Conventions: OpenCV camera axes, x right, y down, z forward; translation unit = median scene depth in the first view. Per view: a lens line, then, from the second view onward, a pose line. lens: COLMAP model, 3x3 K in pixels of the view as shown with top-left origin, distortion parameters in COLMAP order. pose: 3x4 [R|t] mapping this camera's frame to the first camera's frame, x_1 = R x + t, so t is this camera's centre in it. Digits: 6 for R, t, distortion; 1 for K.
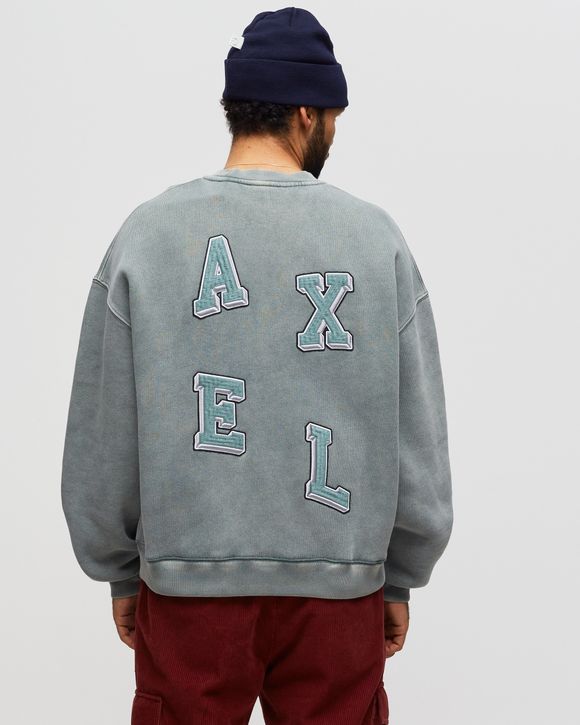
lens RADIAL K [[1641.0, 0, 290.0], [0, 1641.0, 362.5], [0, 0, 1]] dist [0.081709, 0.307280]
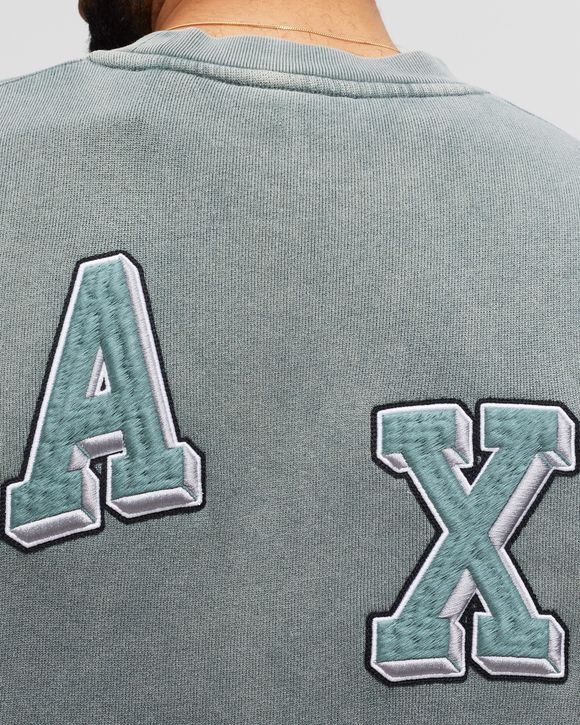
lens RADIAL K [[1641.0, 0, 290.0], [0, 1641.0, 362.5], [0, 0, 1]] dist [0.081709, 0.307280]
pose [[0.997126, 0.045426, -0.060627, 0.005811], [-0.043511, 0.998523, 0.032544, -0.069380], [0.062016, -0.029813, 0.997630, 0.718119]]
